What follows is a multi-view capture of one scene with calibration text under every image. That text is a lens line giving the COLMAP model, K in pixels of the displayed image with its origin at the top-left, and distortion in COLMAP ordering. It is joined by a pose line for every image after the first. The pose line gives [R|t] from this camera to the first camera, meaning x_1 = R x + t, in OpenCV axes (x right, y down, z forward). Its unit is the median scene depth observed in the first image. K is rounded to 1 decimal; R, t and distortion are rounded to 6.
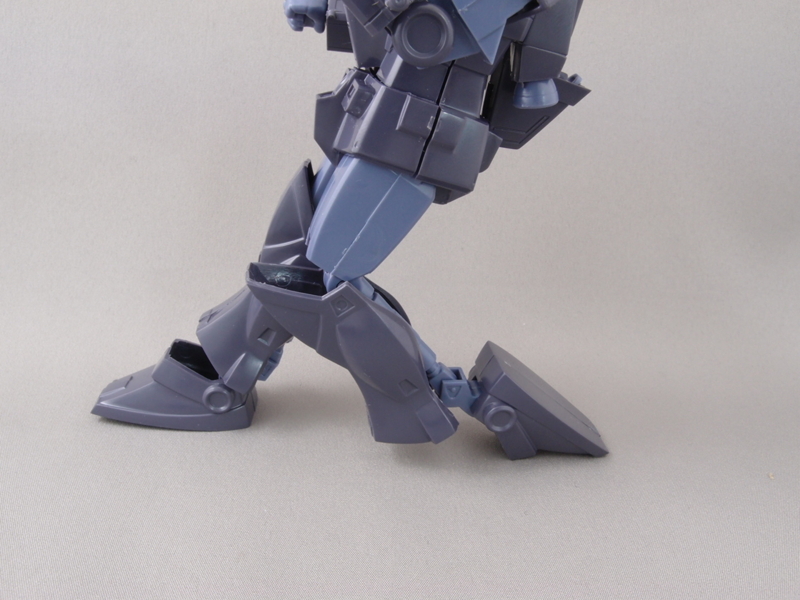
lens RADIAL K [[657.7, 0, 427.2], [0, 657.7, 299.2], [0, 0, 1]] dist [-0.094366, 0.047303]
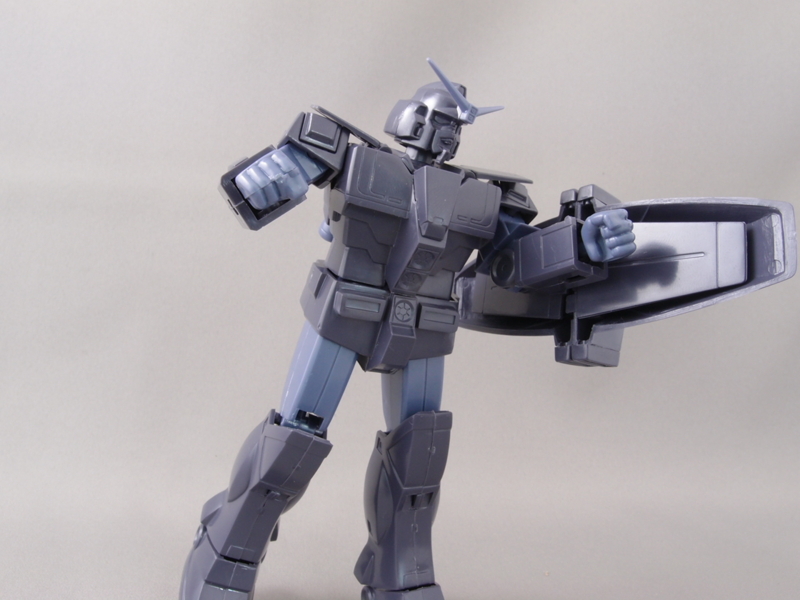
lens RADIAL K [[626.0, 0, 400.0], [0, 626.0, 300.0], [0, 0, 1]] dist [-0.079146, 0.040335]
pose [[0.998951, -0.024126, 0.038923, 0.145256], [0.034163, 0.958638, -0.282570, 0.059807], [-0.030496, 0.283603, 0.958457, -0.263371]]
